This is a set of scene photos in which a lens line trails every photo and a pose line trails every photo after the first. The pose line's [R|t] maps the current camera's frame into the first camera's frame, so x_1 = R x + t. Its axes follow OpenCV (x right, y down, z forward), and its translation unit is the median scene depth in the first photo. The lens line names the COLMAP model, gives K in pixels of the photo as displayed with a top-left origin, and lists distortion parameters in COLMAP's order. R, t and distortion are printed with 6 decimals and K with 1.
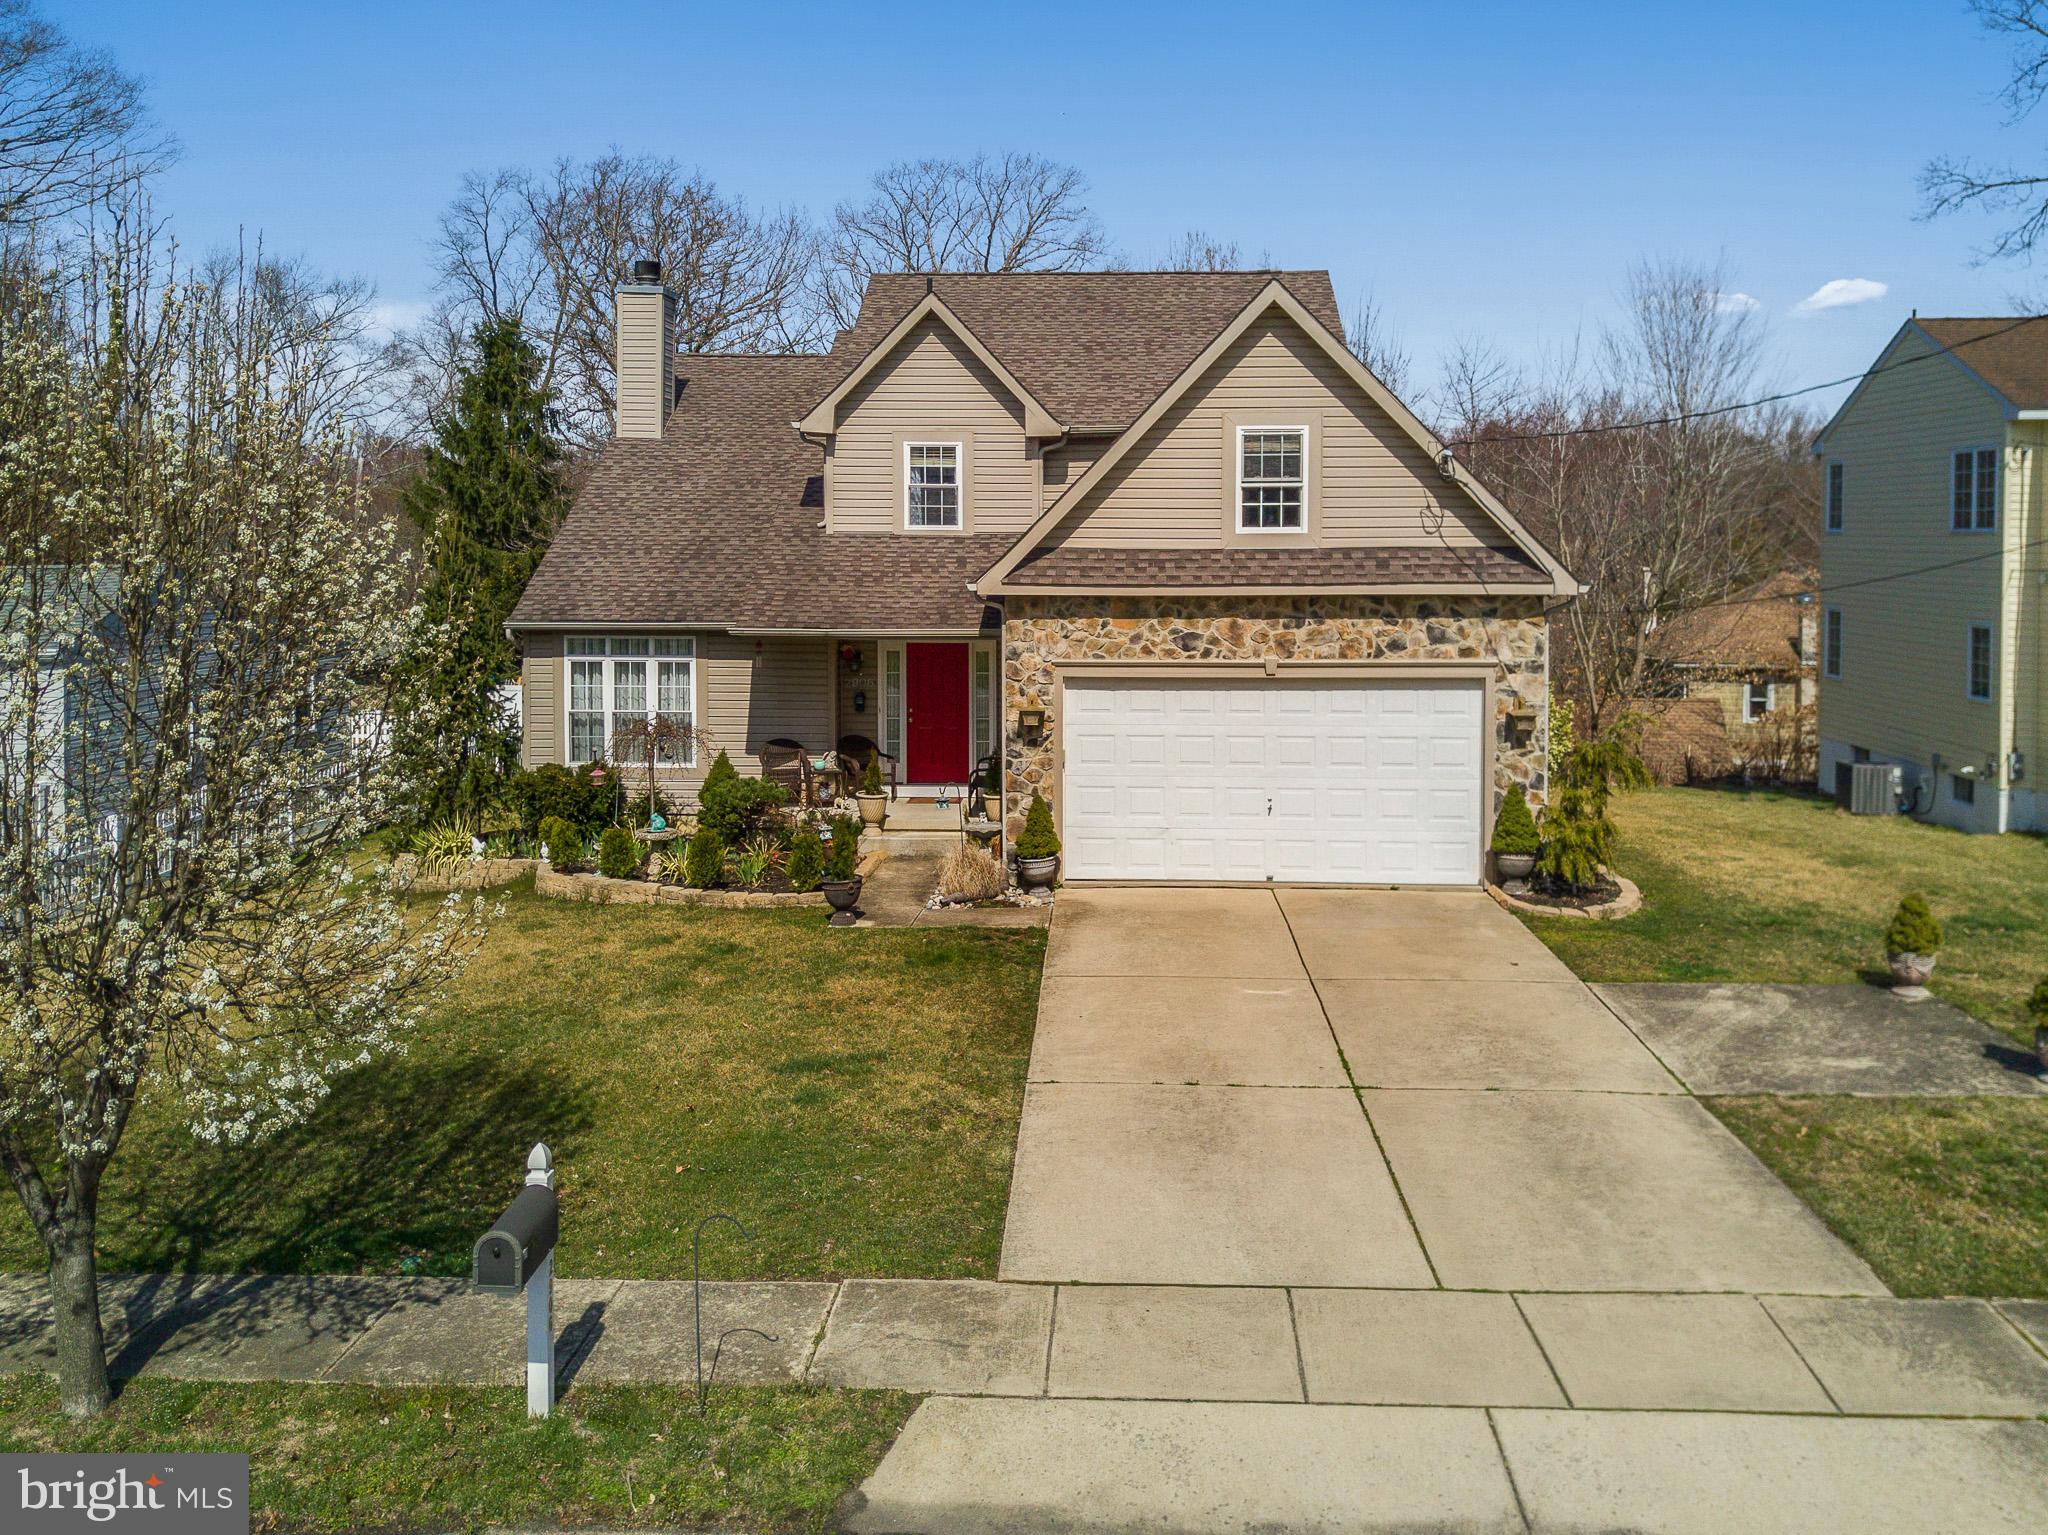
lens RADIAL K [[1692.3, 0, 1074.0], [0, 1692.3, 613.7], [0, 0, 1]] dist [0.012437, -0.041243]
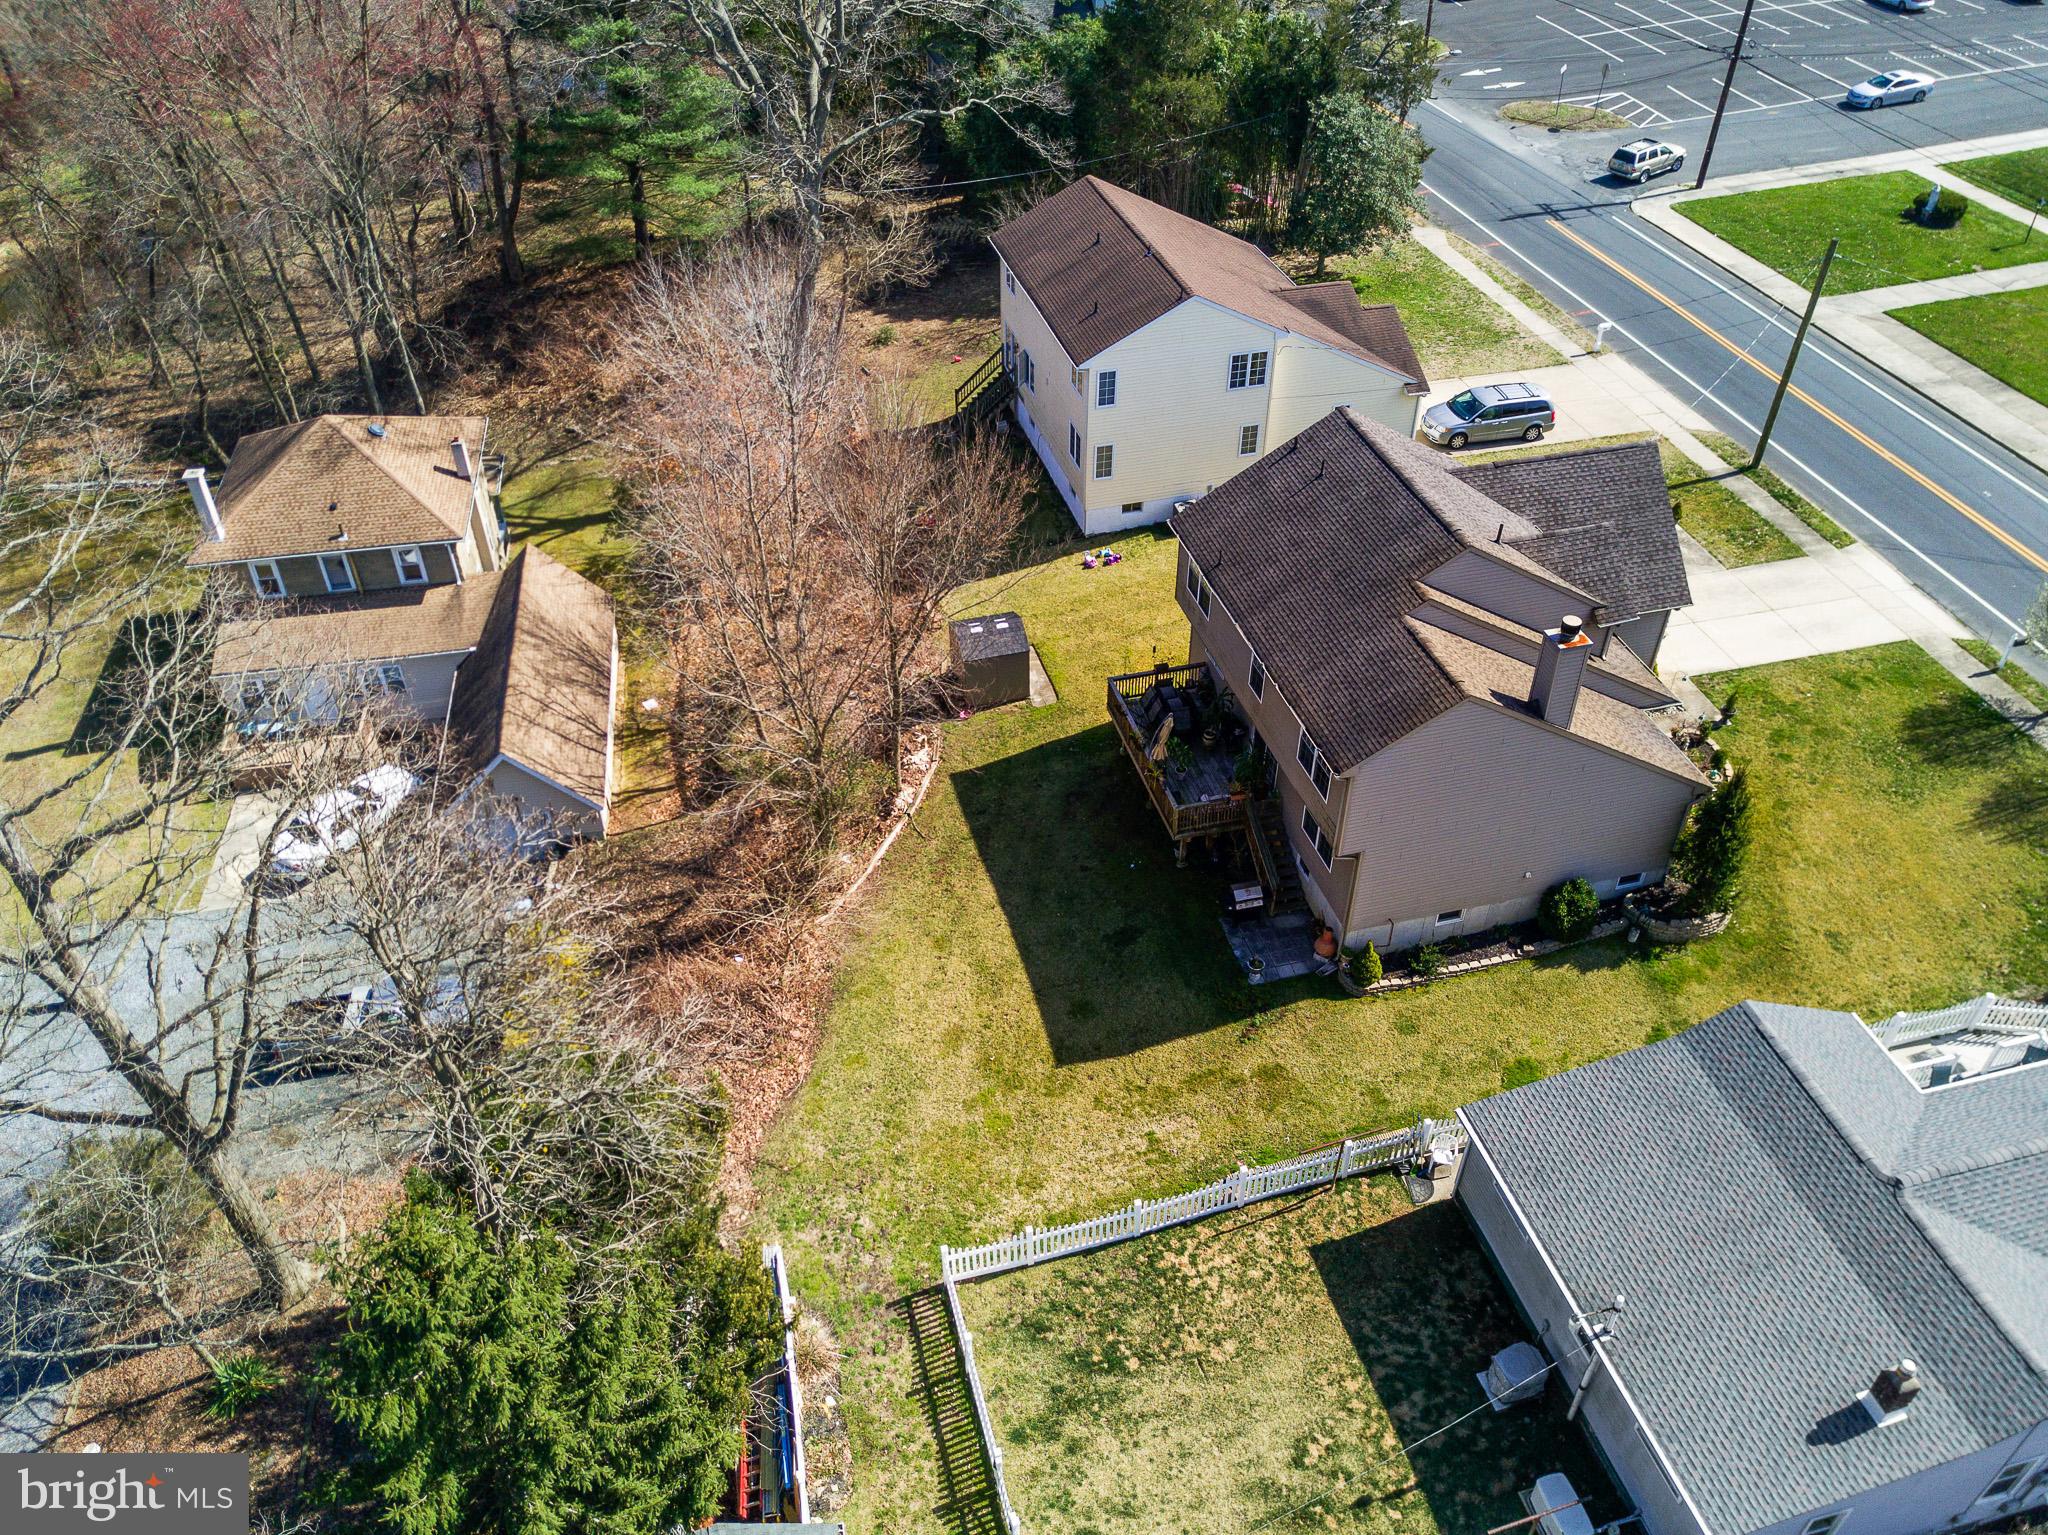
lens RADIAL K [[1573.4, 0, 1036.8], [0, 1573.4, 766.3], [0, 0, 1]] dist [0.011608, -0.017748]
pose [[-0.306990, -0.604928, 0.734723, -1.400931], [0.037882, 0.763623, 0.644551, -1.187142], [-0.950958, 0.225704, -0.211509, 2.138213]]
